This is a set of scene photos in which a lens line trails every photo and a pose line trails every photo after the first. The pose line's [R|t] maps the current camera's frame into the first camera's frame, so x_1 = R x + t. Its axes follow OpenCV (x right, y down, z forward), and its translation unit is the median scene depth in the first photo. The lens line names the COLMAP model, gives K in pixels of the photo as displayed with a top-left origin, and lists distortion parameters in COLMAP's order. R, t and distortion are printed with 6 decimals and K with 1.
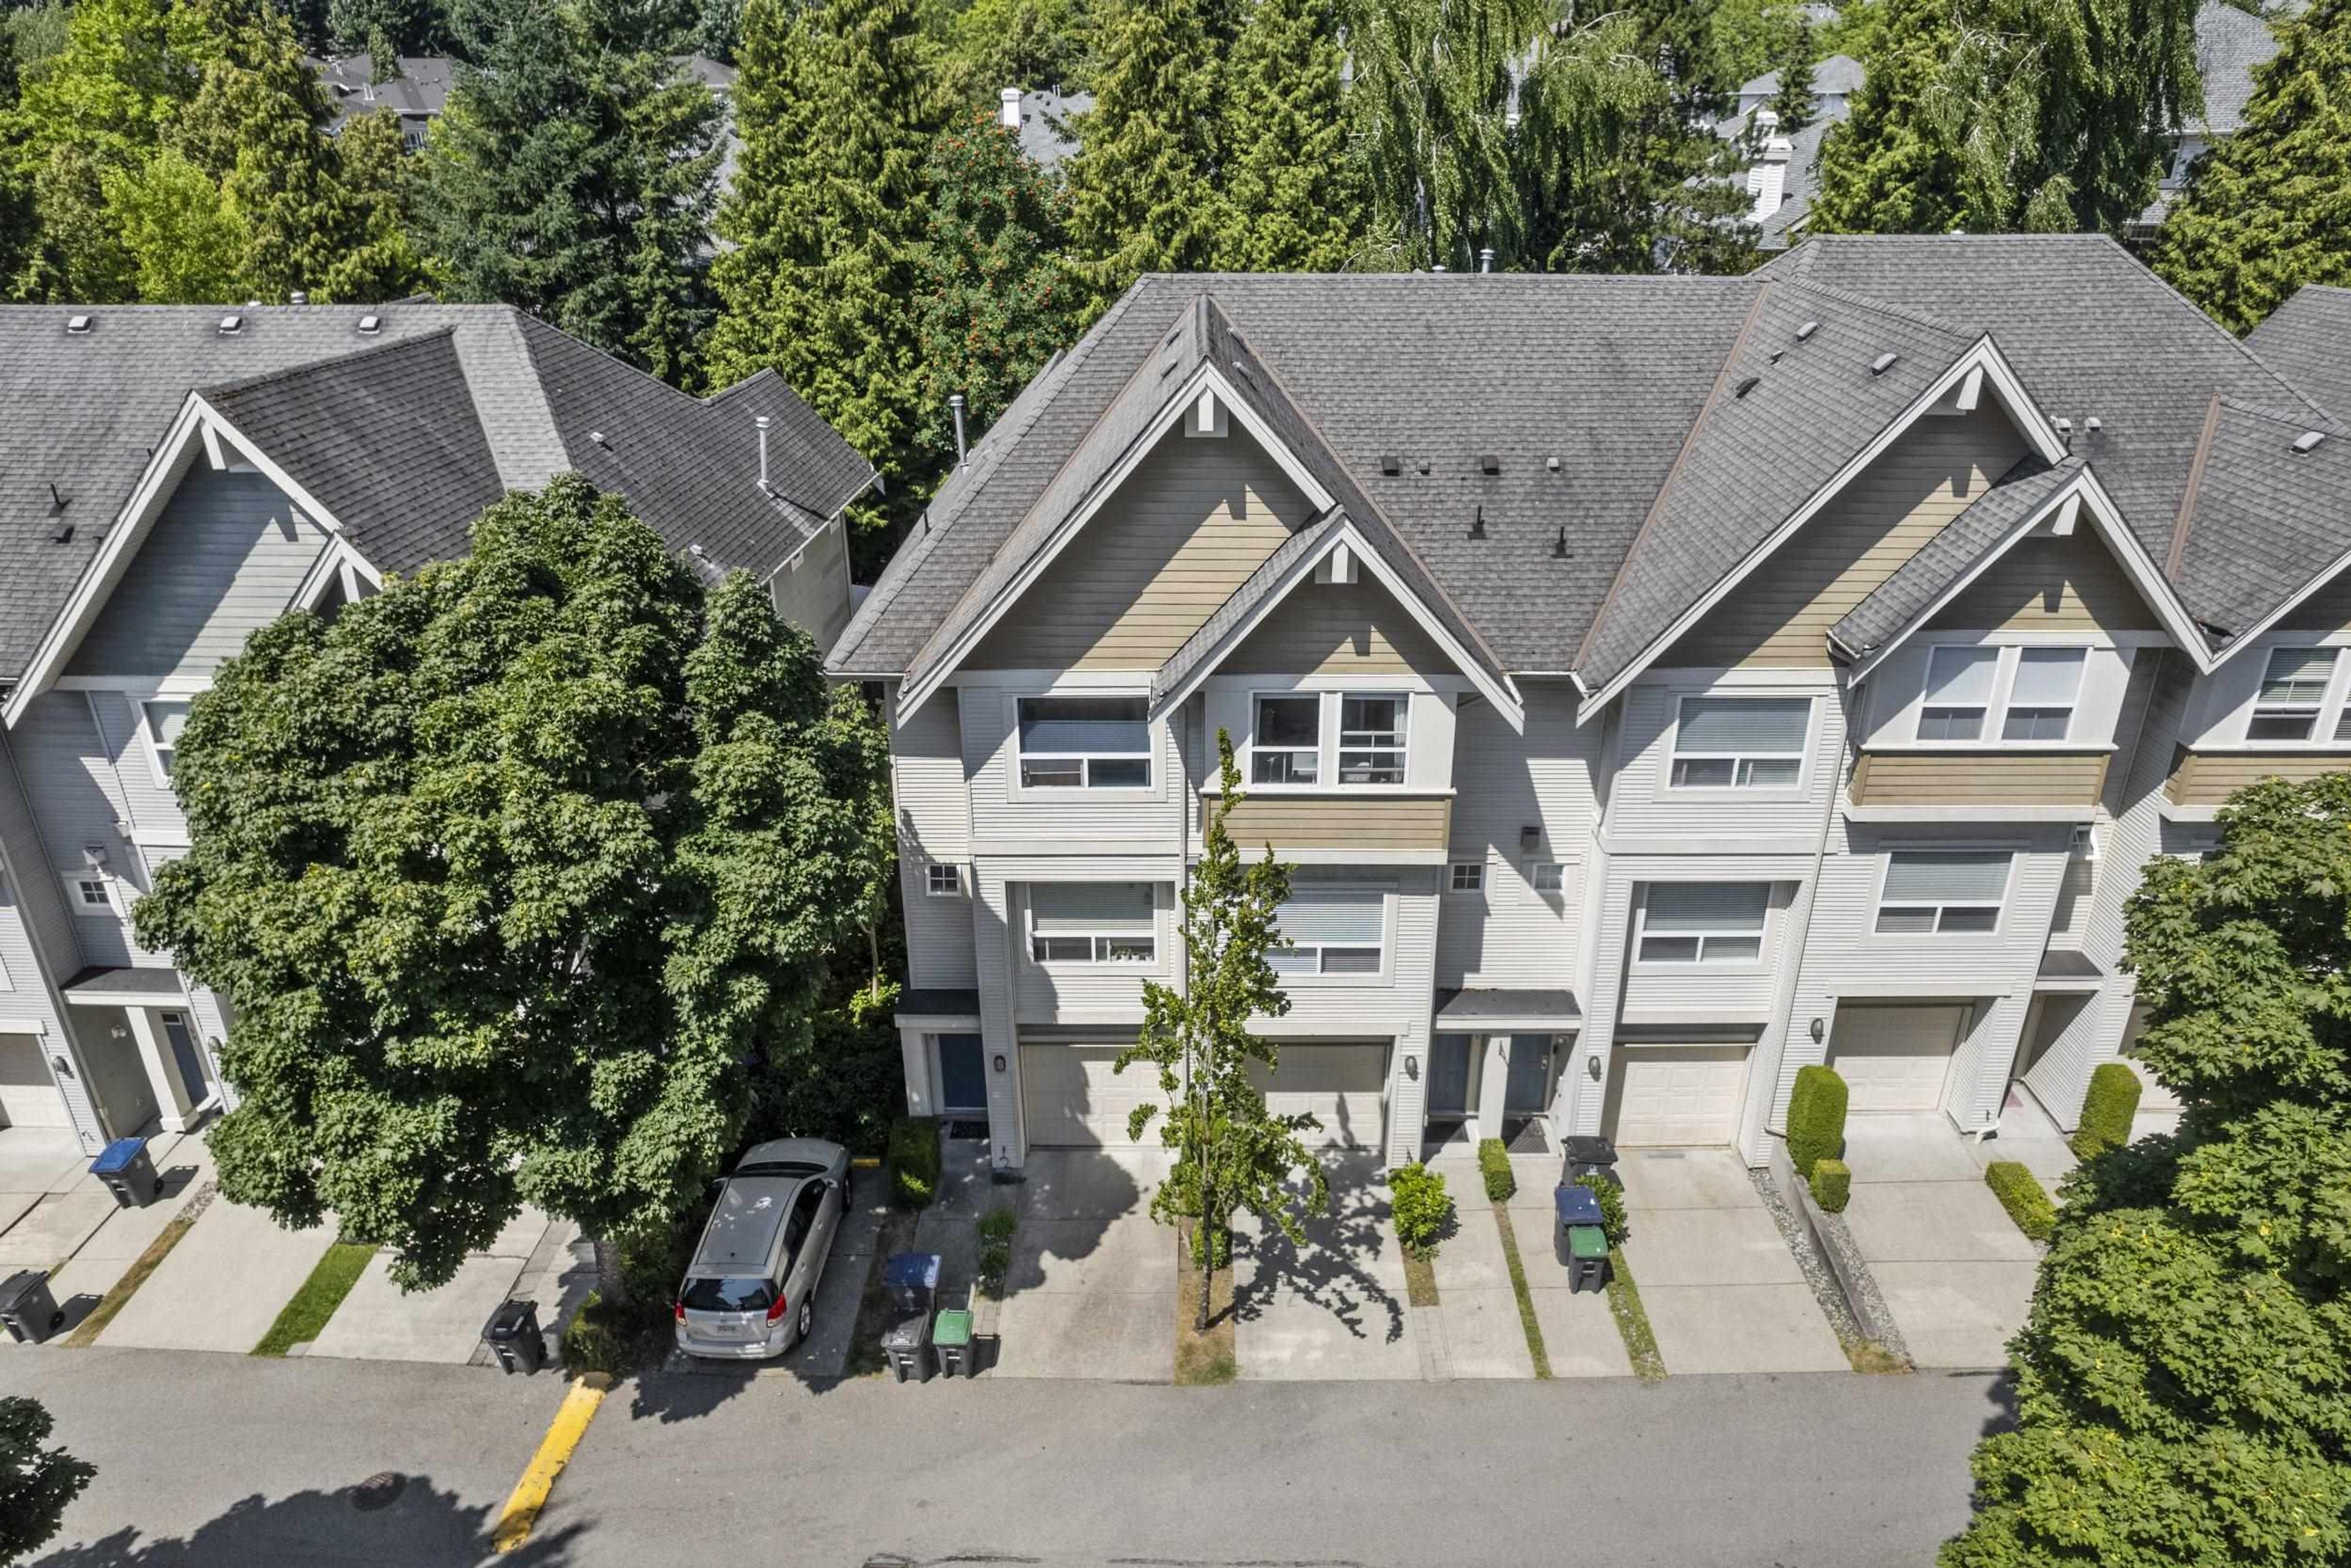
lens RADIAL K [[1525.2, 0, 1187.2], [0, 1525.2, 761.3], [0, 0, 1]] dist [-0.079013, 0.074302]
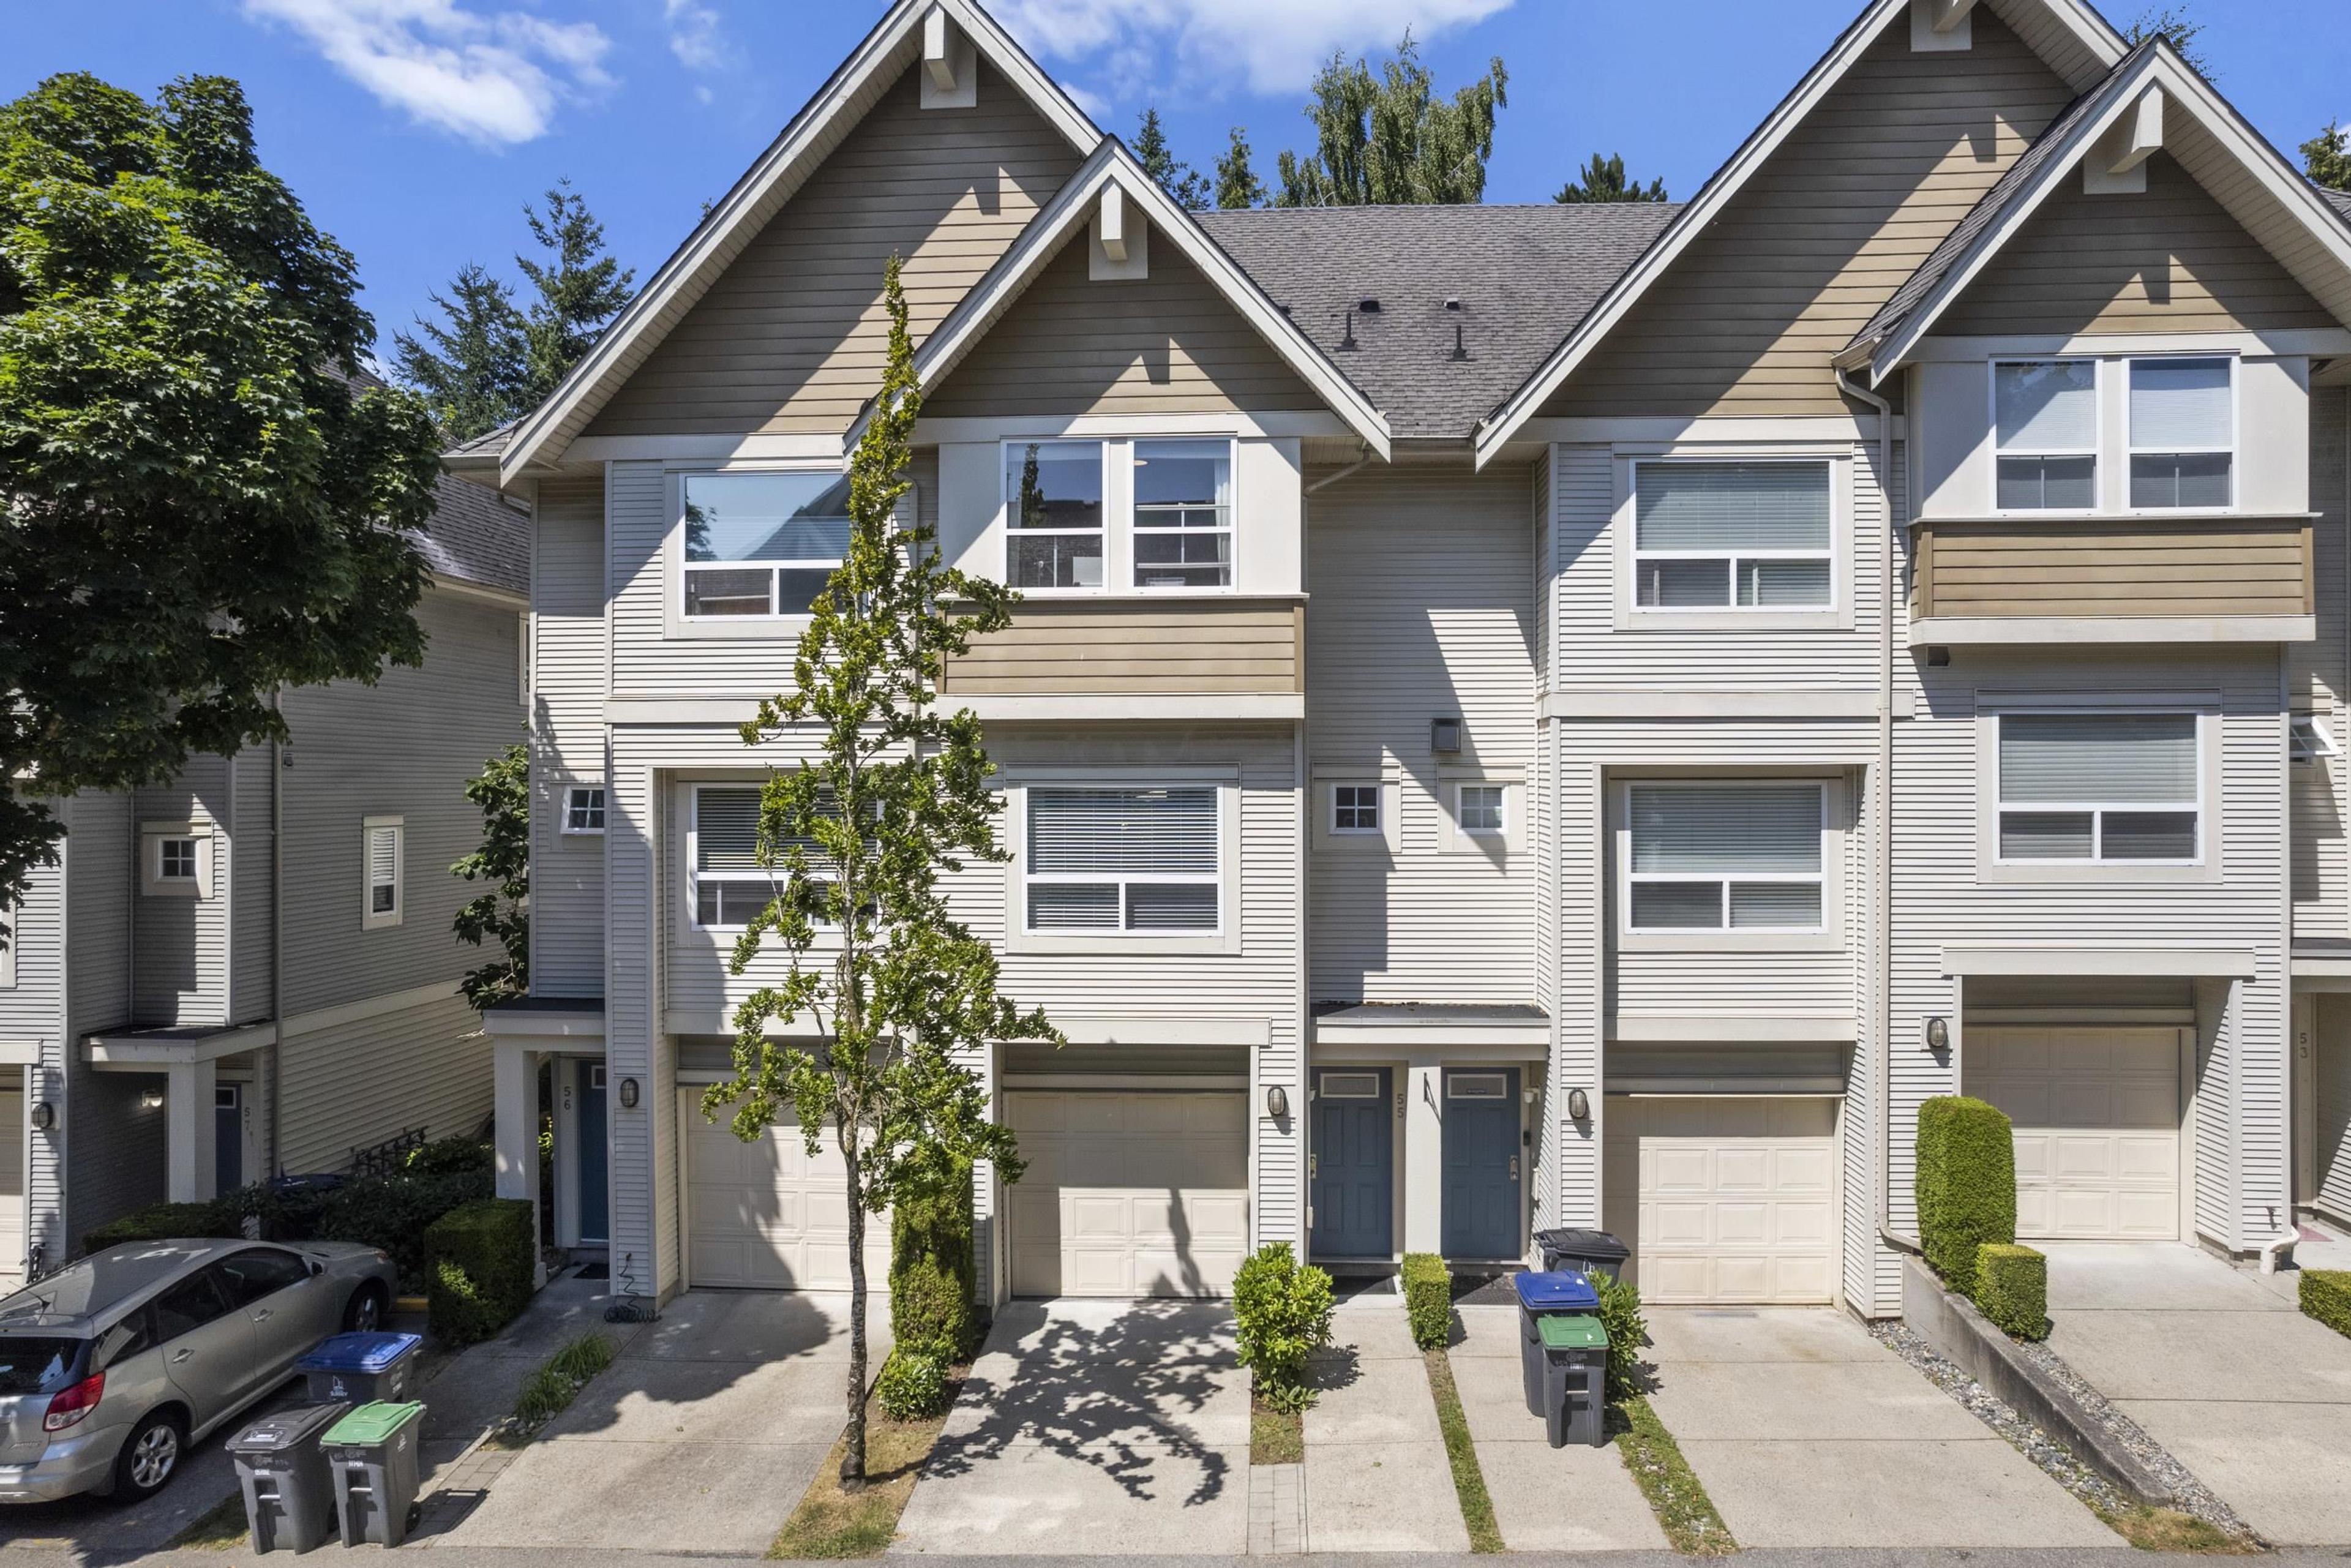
lens RADIAL K [[1536.8, 0, 1179.9], [0, 1536.8, 757.7], [0, 0, 1]] dist [-0.097434, 0.098407]
pose [[0.998751, 0.000693, -0.049965, 0.146513], [-0.021349, 0.909978, -0.414106, 0.346582], [0.045180, 0.414656, 0.908856, 0.396956]]
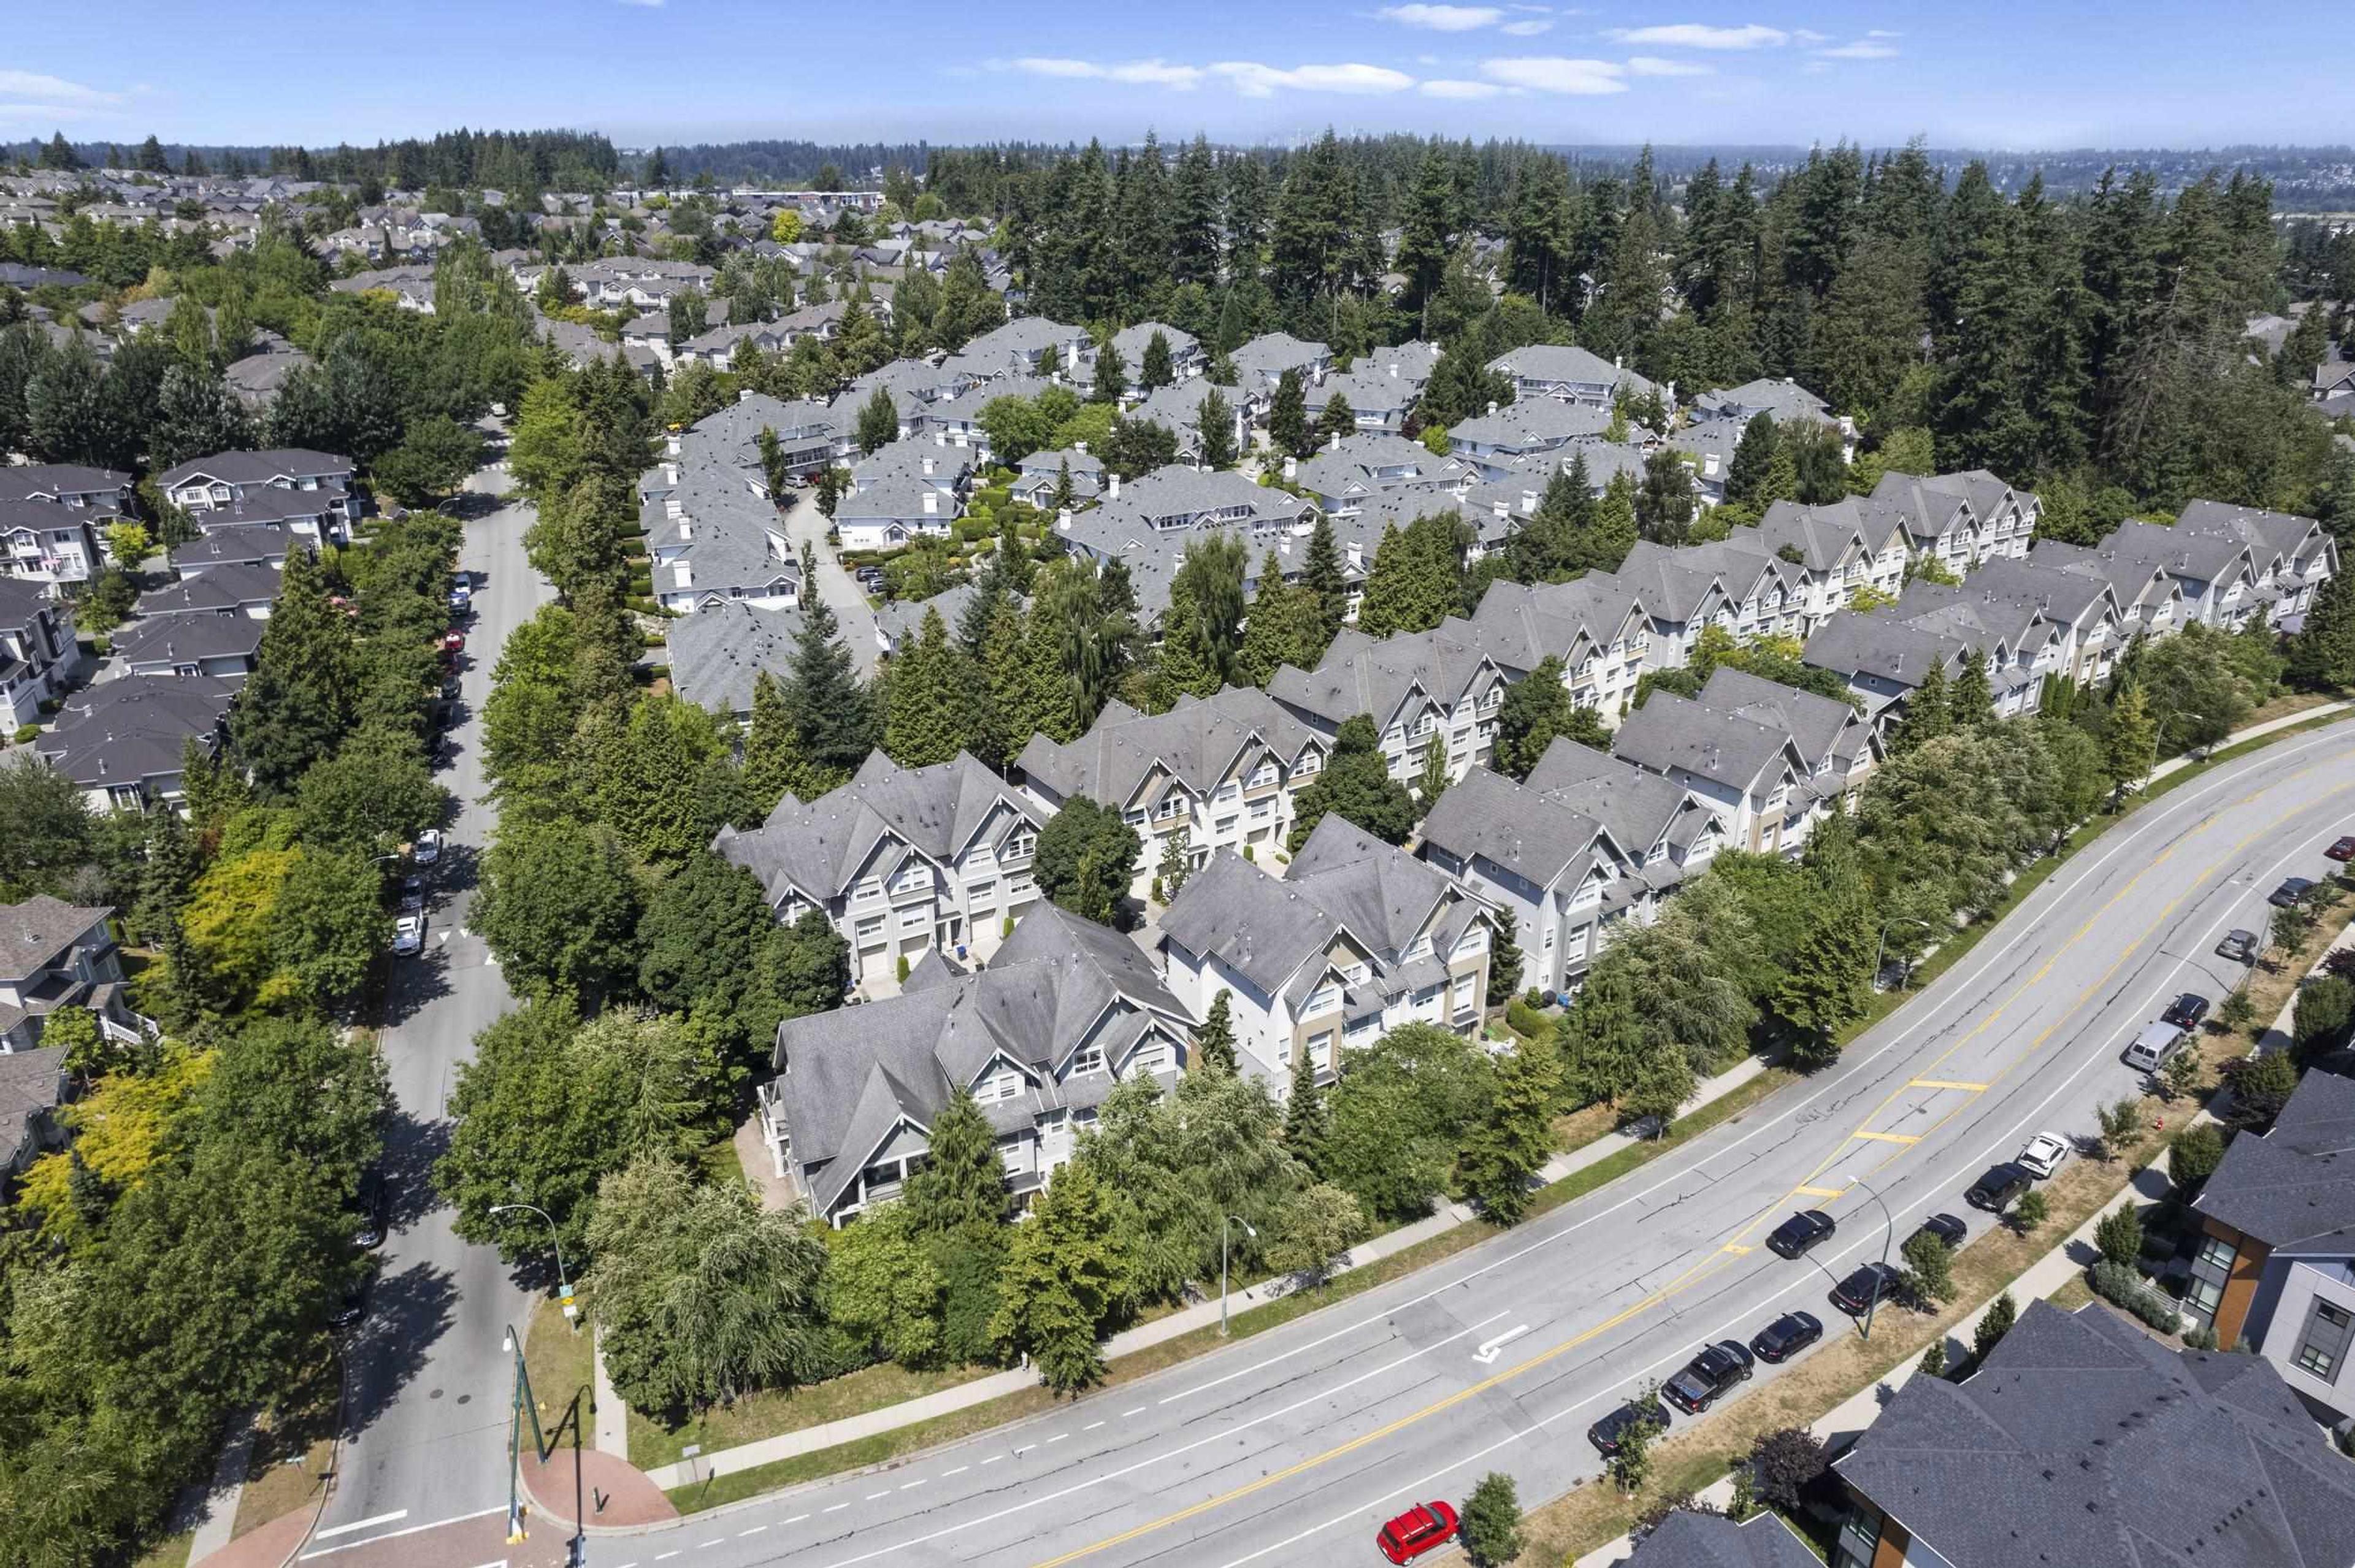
lens RADIAL K [[1527.7, 0, 1189.2], [0, 1527.7, 761.3], [0, 0, 1]] dist [-0.079013, 0.074302]
pose [[0.830739, -0.205591, 0.517306, -2.766376], [0.219602, 0.974968, 0.034820, -0.367867], [-0.511515, 0.084675, 0.855092, -3.971659]]
